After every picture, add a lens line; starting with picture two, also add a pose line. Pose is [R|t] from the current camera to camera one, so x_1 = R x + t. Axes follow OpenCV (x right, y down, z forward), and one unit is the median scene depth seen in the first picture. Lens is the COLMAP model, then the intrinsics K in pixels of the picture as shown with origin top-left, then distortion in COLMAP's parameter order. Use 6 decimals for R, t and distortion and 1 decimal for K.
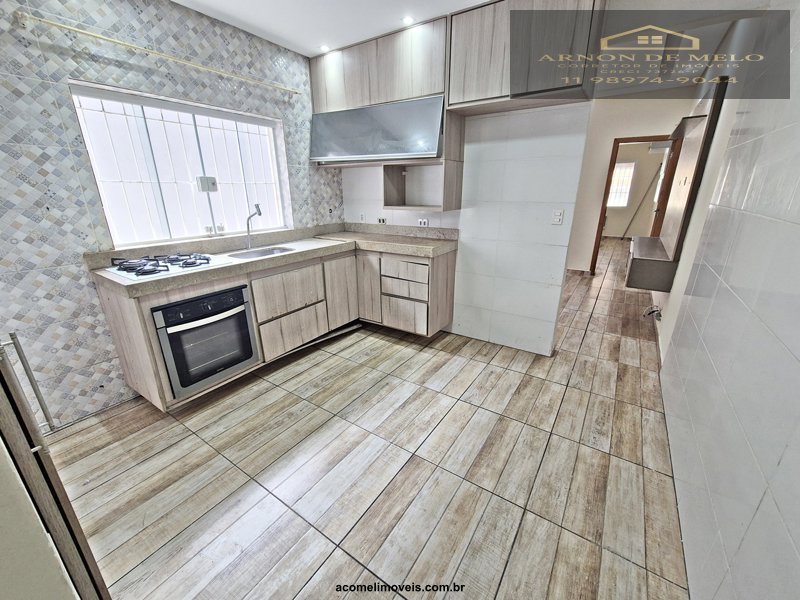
lens RADIAL K [[328.6, 0, 395.3], [0, 328.6, 300.0], [0, 0, 1]] dist [-0.000073, -0.000062]
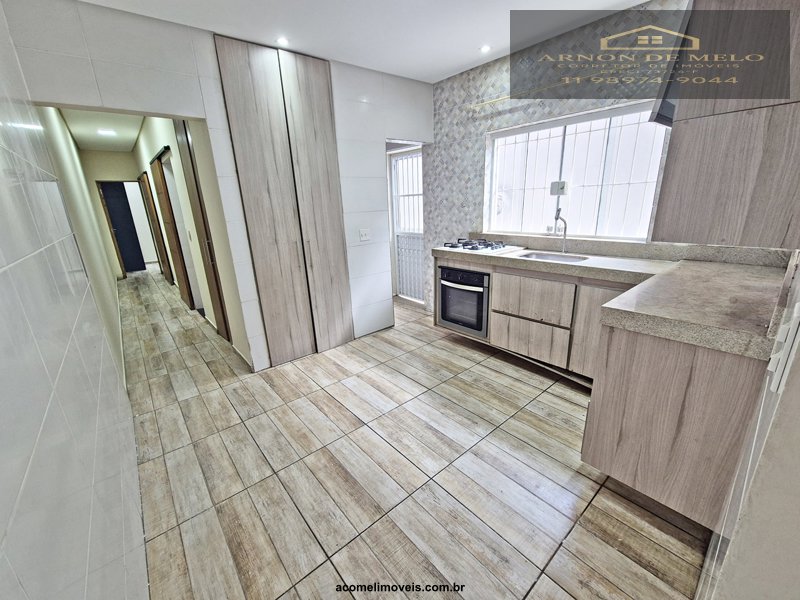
lens RADIAL K [[328.6, 0, 402.2], [0, 328.6, 302.0], [0, 0, 1]] dist [-0.000073, -0.000062]
pose [[-0.255645, 0.302056, -0.918372, 0.783401], [-0.270089, 0.889800, 0.367843, -0.316220], [0.928277, 0.342080, -0.145890, 0.918923]]
